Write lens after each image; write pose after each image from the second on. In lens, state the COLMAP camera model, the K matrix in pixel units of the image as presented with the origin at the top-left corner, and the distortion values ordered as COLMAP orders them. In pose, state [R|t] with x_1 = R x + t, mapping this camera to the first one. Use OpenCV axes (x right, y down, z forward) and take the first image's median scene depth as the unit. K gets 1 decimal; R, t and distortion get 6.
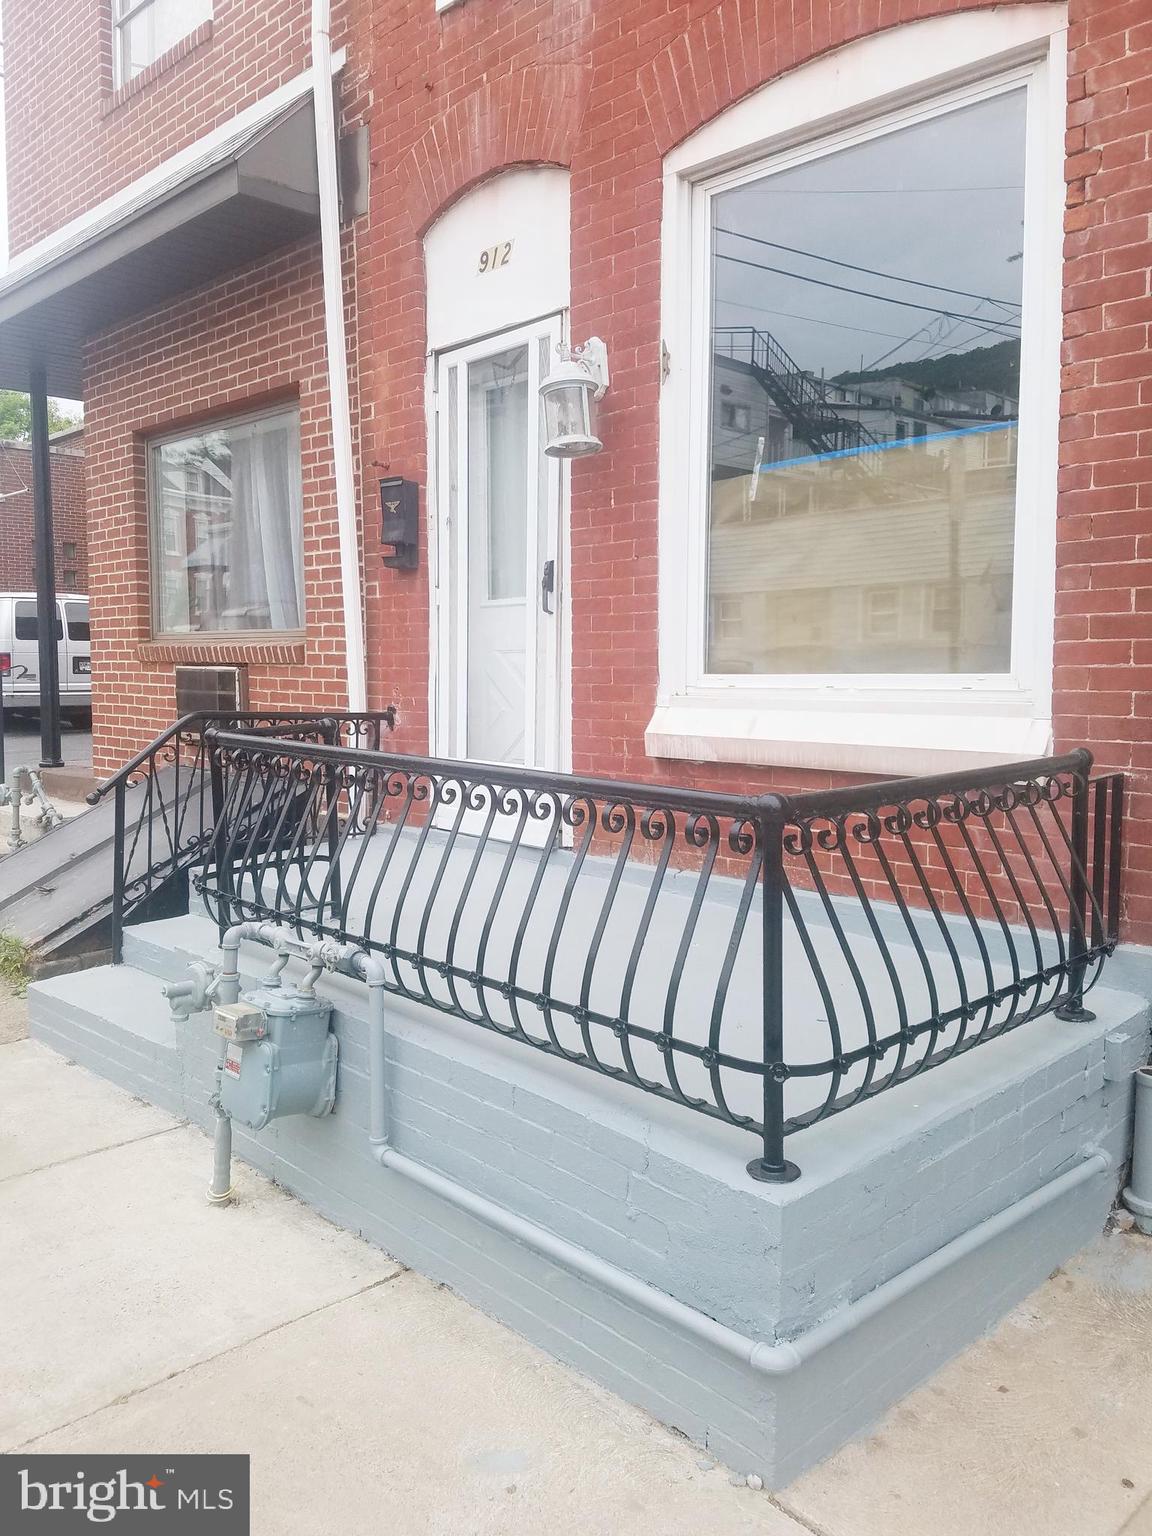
lens RADIAL K [[1174.1, 0, 549.8], [0, 1174.1, 756.0], [0, 0, 1]] dist [0.190464, -0.326075]
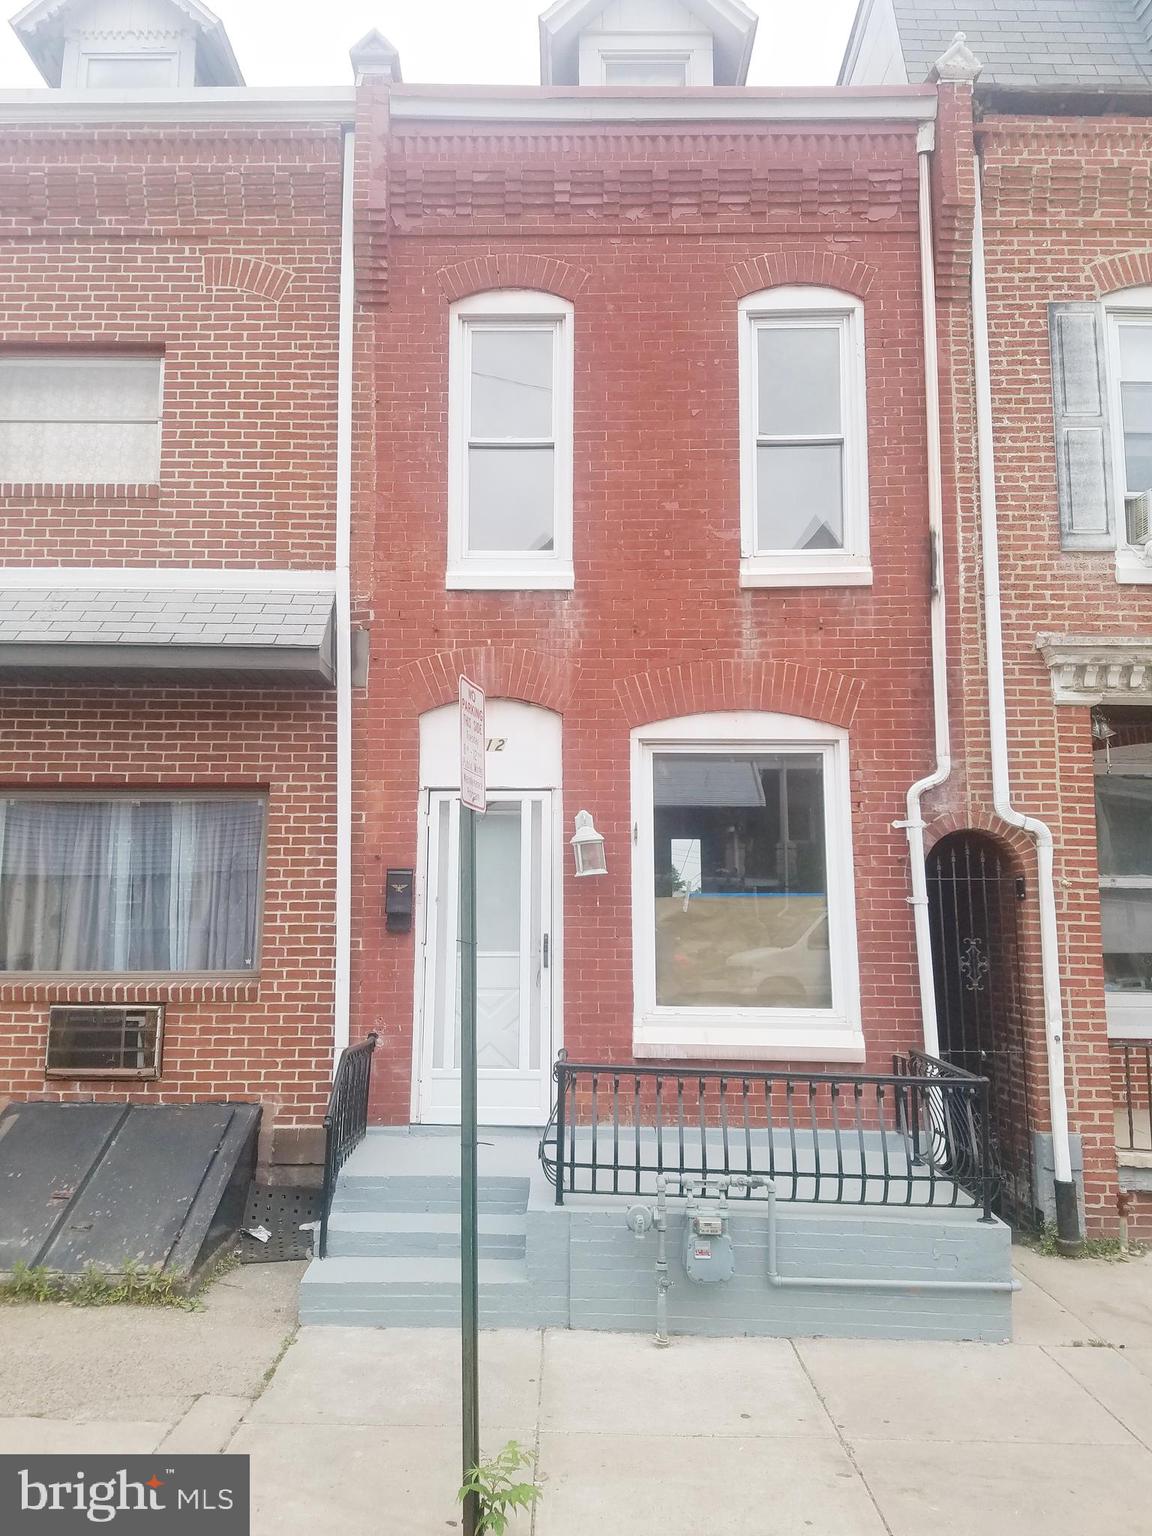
lens RADIAL K [[1195.2, 0, 549.5], [0, 1195.2, 768.1], [0, 0, 1]] dist [0.253347, -0.447122]
pose [[0.702844, 0.093024, 0.705236, -1.250880], [0.049435, 0.982628, -0.178880, -0.101022], [-0.709625, 0.160588, 0.686035, -0.178615]]
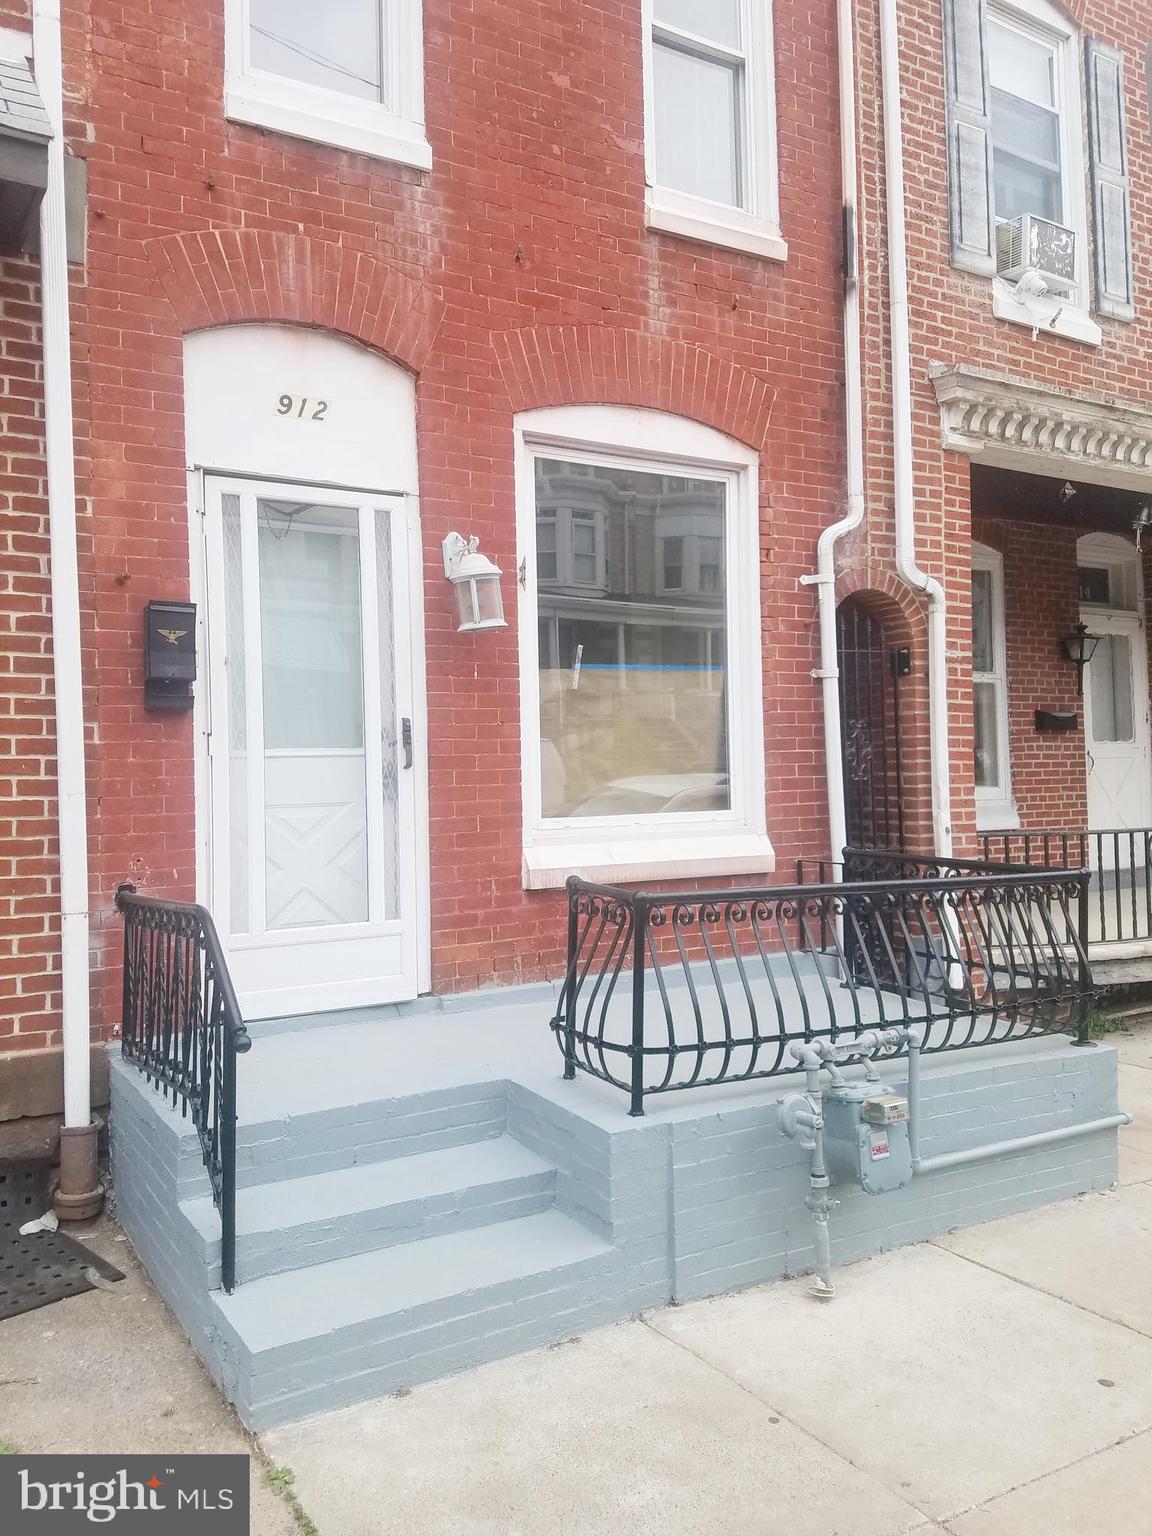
lens RADIAL K [[1174.1, 0, 549.8], [0, 1174.1, 756.0], [0, 0, 1]] dist [0.190464, -0.326075]
pose [[0.225933, 0.007258, 0.974116, -1.050107], [0.092510, 0.995293, -0.028872, -0.096069], [-0.969740, 0.096639, 0.224198, 0.684360]]
